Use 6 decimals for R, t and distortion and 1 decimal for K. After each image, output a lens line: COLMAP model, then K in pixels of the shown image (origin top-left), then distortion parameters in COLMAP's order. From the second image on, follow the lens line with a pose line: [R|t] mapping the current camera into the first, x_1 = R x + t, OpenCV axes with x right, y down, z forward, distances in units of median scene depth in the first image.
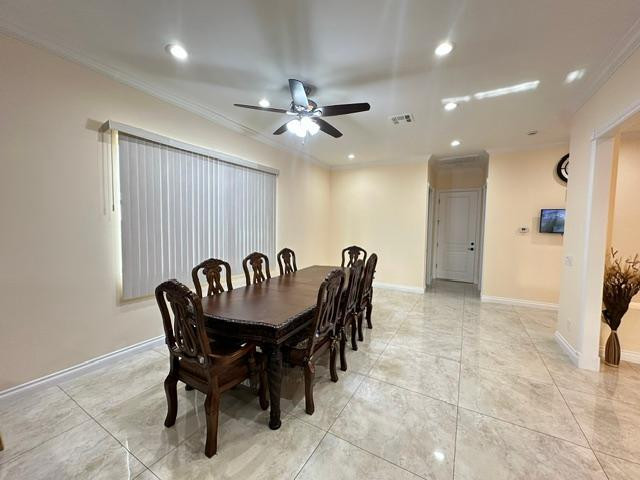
lens RADIAL K [[256.1, 0, 319.9], [0, 256.1, 241.7], [0, 0, 1]] dist [0.000091, 0.000182]
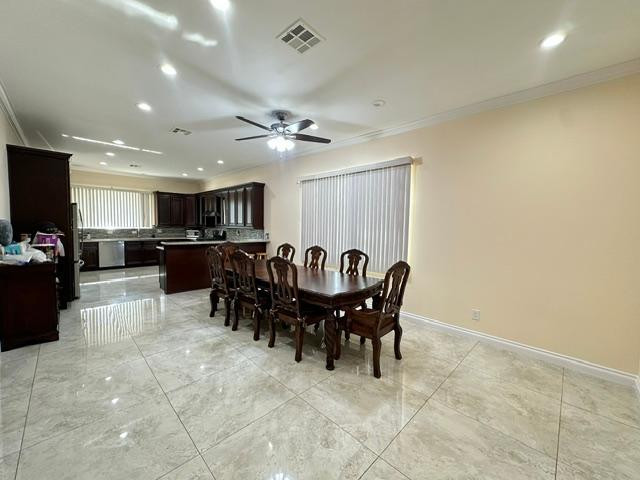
lens RADIAL K [[256.1, 0, 321.1], [0, 256.1, 239.0], [0, 0, 1]] dist [0.000091, 0.000182]
pose [[-0.263774, 0.031156, -0.964081, 1.030757], [-0.067898, 0.996399, 0.050778, -0.058613], [0.962192, 0.078853, -0.260709, 1.444547]]
